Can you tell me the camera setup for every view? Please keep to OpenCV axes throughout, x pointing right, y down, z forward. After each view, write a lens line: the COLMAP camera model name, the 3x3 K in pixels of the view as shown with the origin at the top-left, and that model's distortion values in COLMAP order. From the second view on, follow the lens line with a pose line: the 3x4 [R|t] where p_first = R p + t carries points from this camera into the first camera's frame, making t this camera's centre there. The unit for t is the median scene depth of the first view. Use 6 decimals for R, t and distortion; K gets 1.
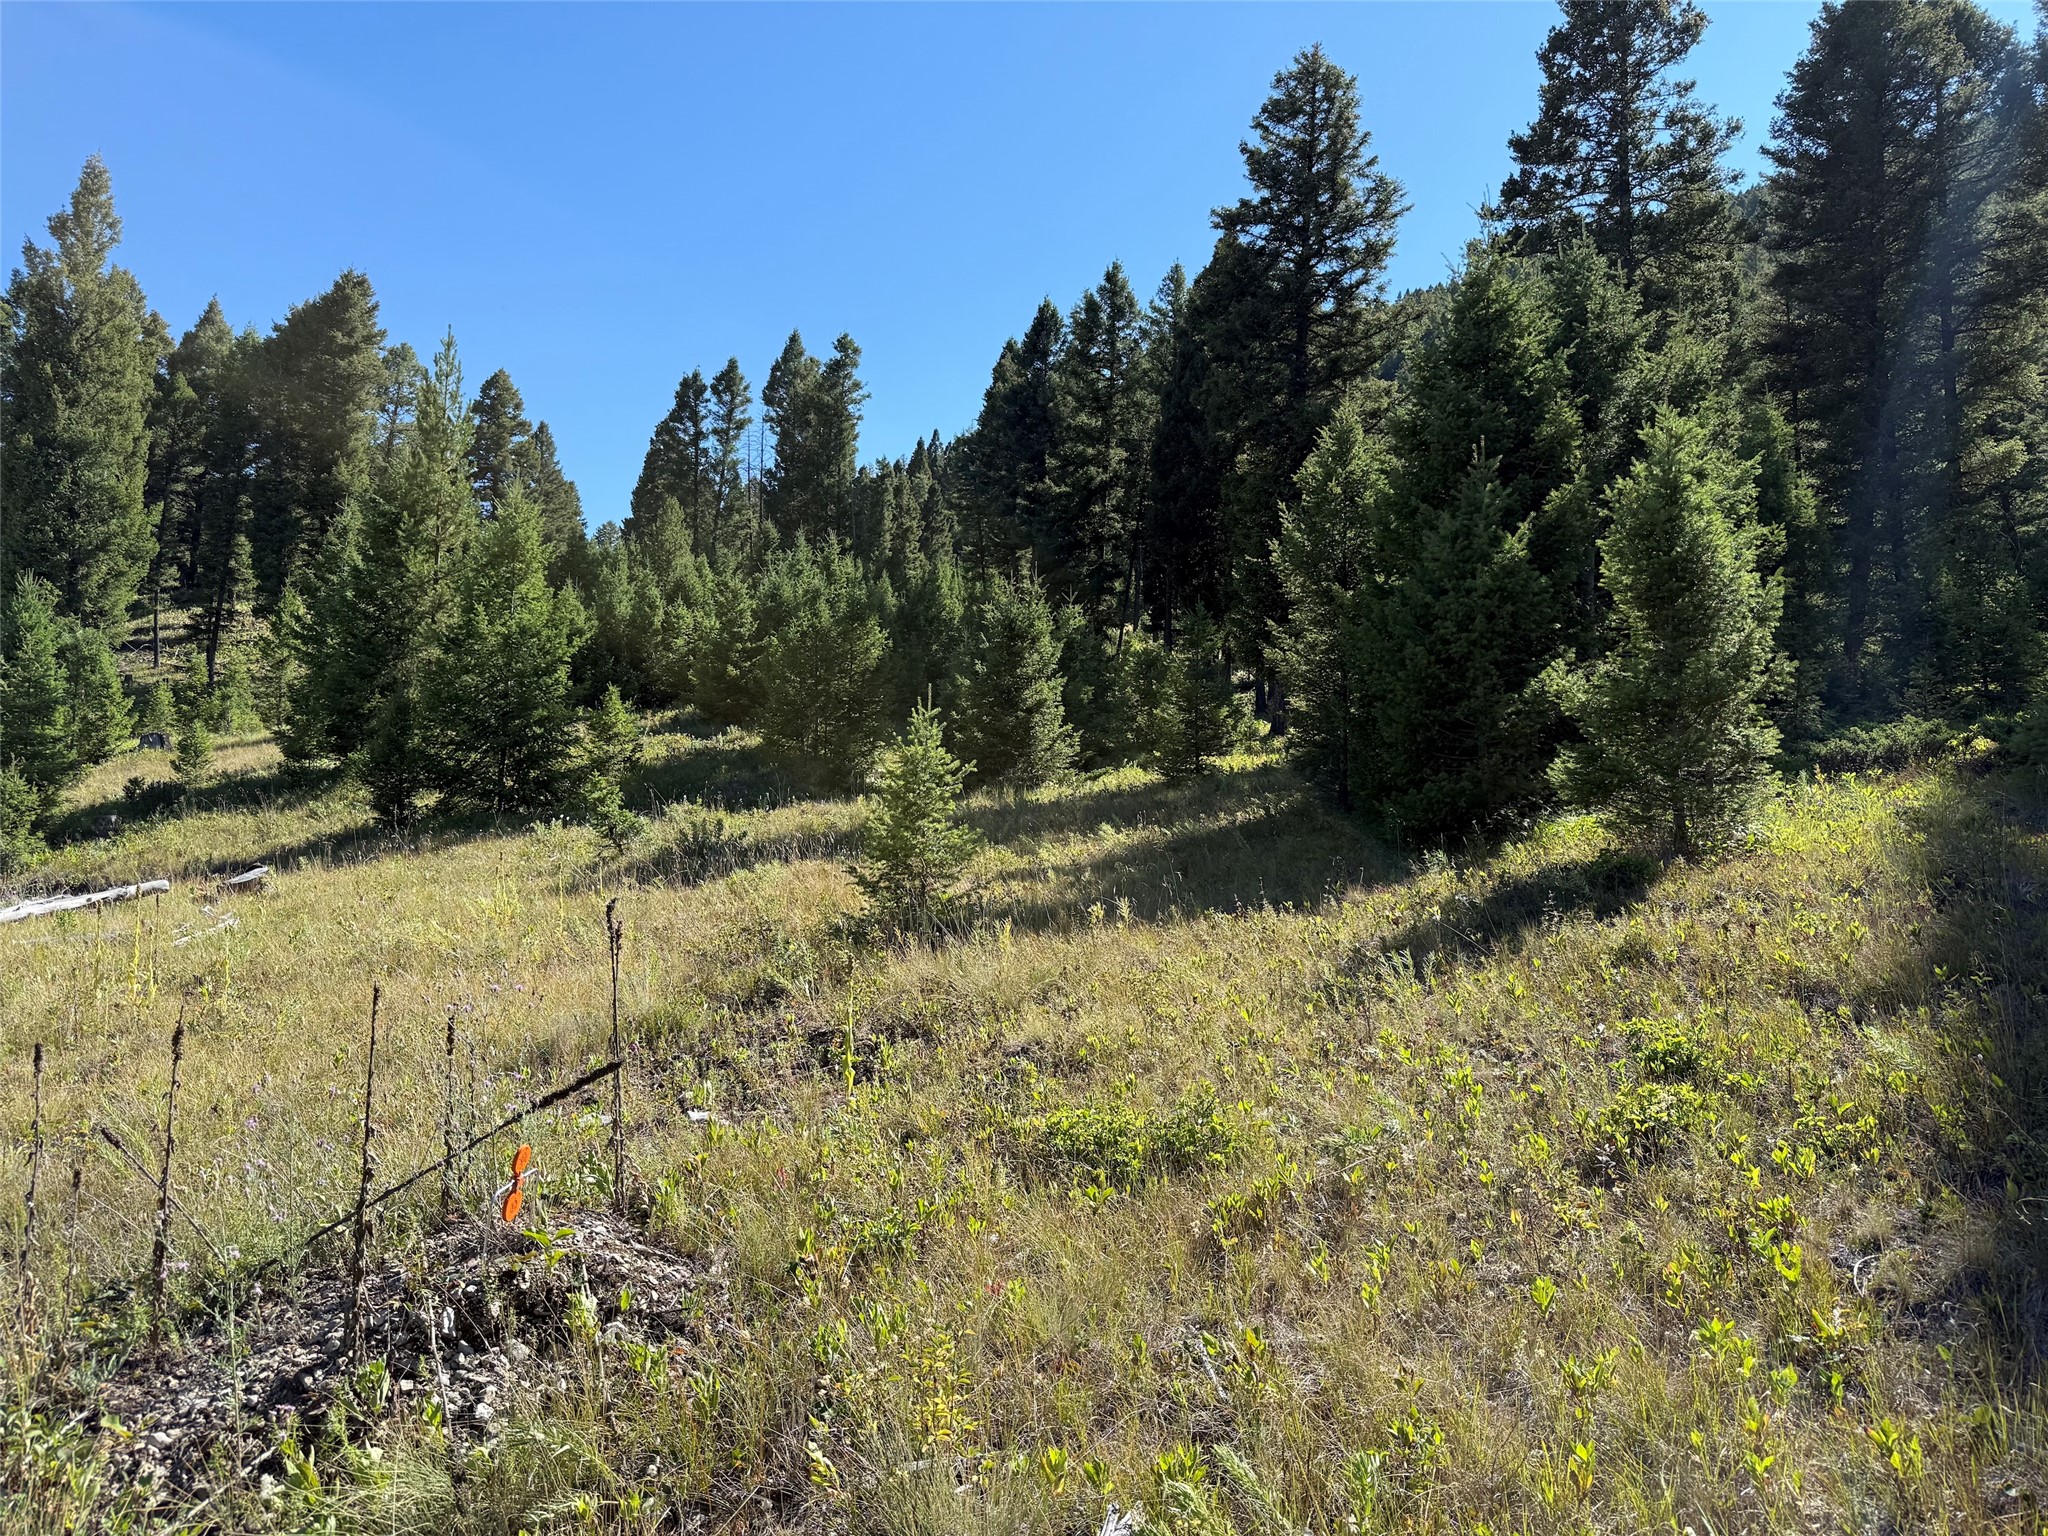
lens RADIAL K [[1459.1, 0, 1028.6], [0, 1459.1, 772.6], [0, 0, 1]] dist [0.109720, -0.158157]
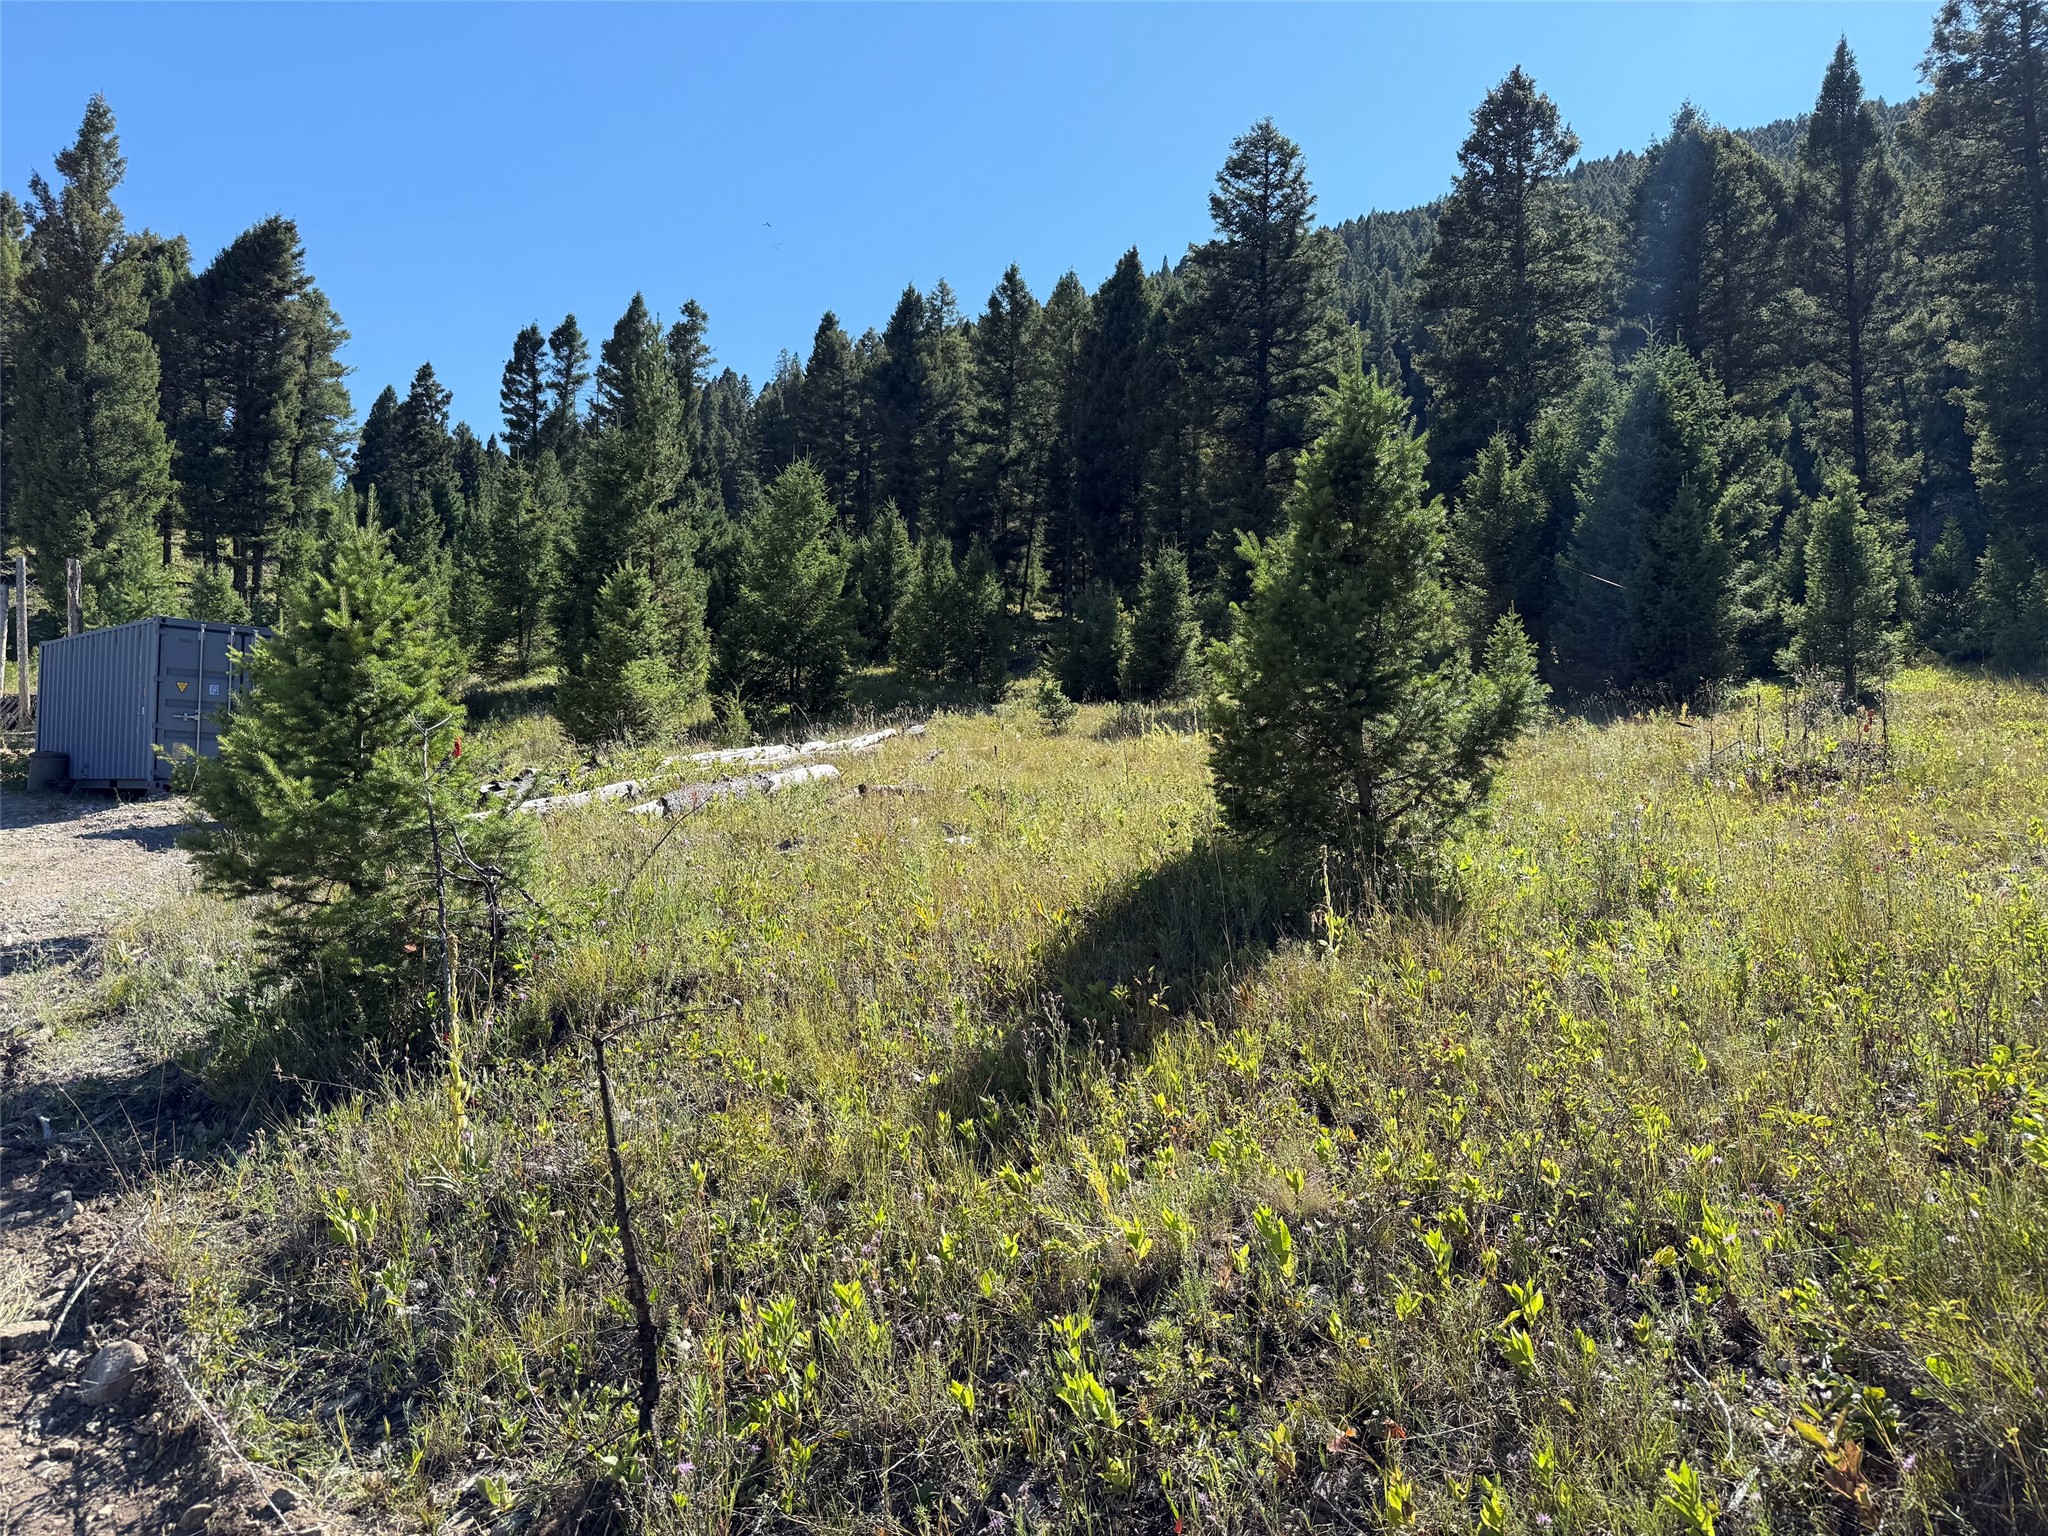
lens RADIAL K [[1459.1, 0, 1028.6], [0, 1459.1, 772.6], [0, 0, 1]] dist [0.109720, -0.158157]
pose [[0.976325, 0.001623, 0.216304, -0.174137], [-0.006018, 0.999789, 0.019665, 0.020990], [-0.216226, -0.020501, 0.976128, -0.112992]]
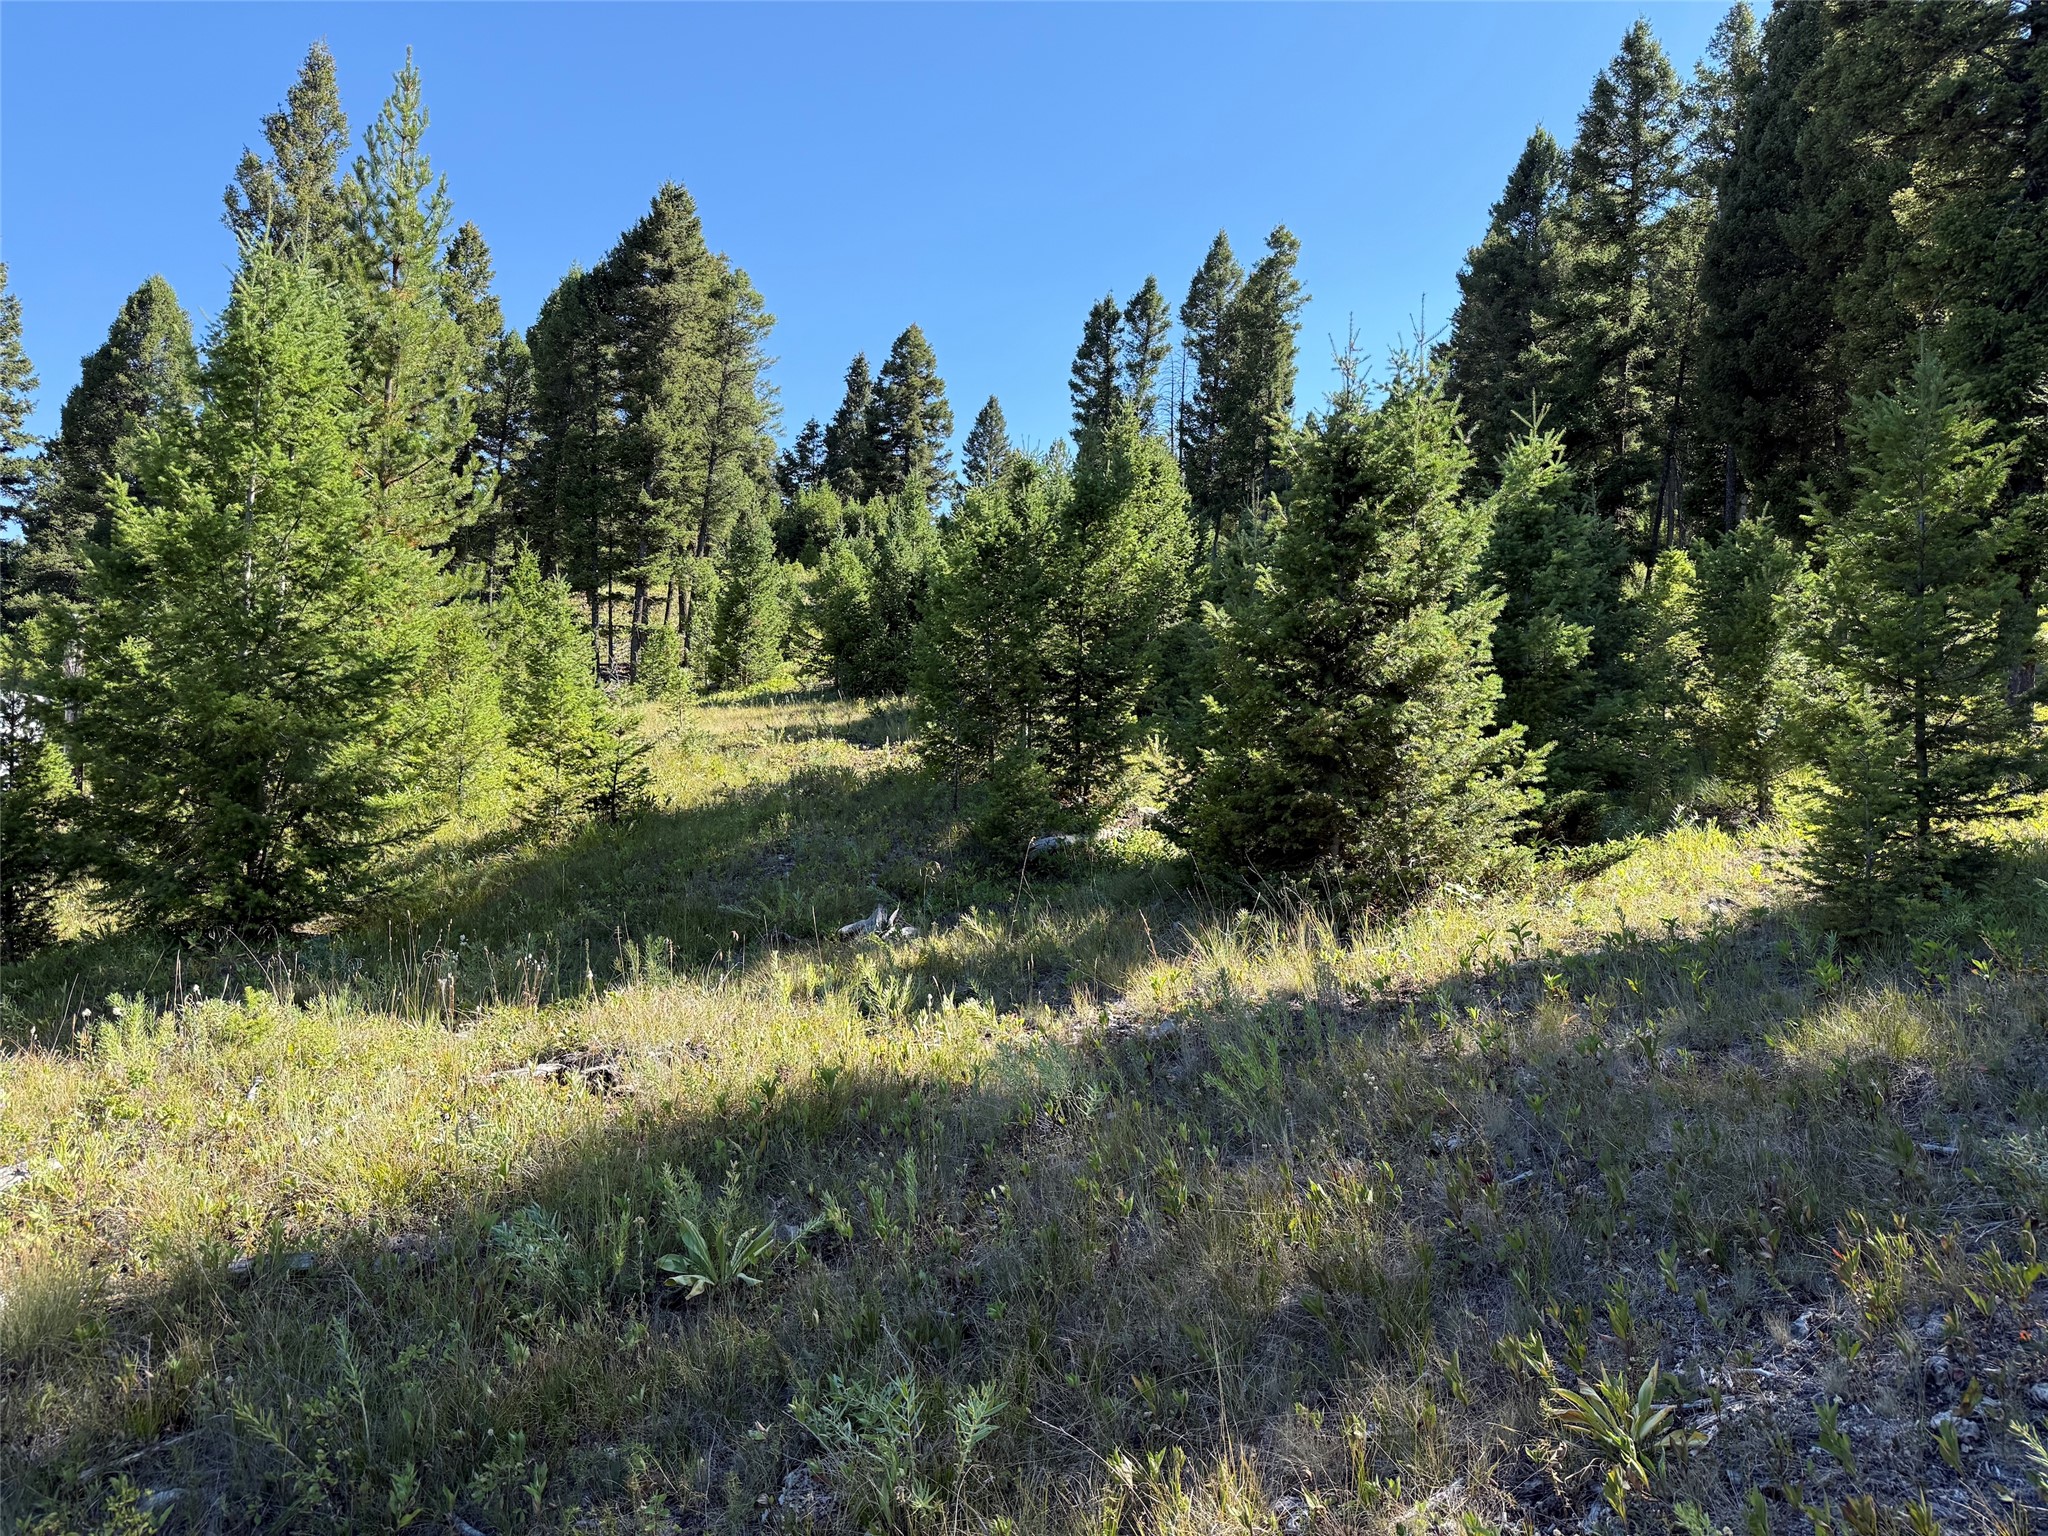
lens RADIAL K [[1459.1, 0, 1028.6], [0, 1459.1, 772.6], [0, 0, 1]] dist [0.109720, -0.158157]
pose [[0.945904, -0.002789, -0.324435, 0.013675], [0.007965, 0.999861, 0.014626, -0.011672], [0.324349, -0.016419, 0.945795, 0.257493]]
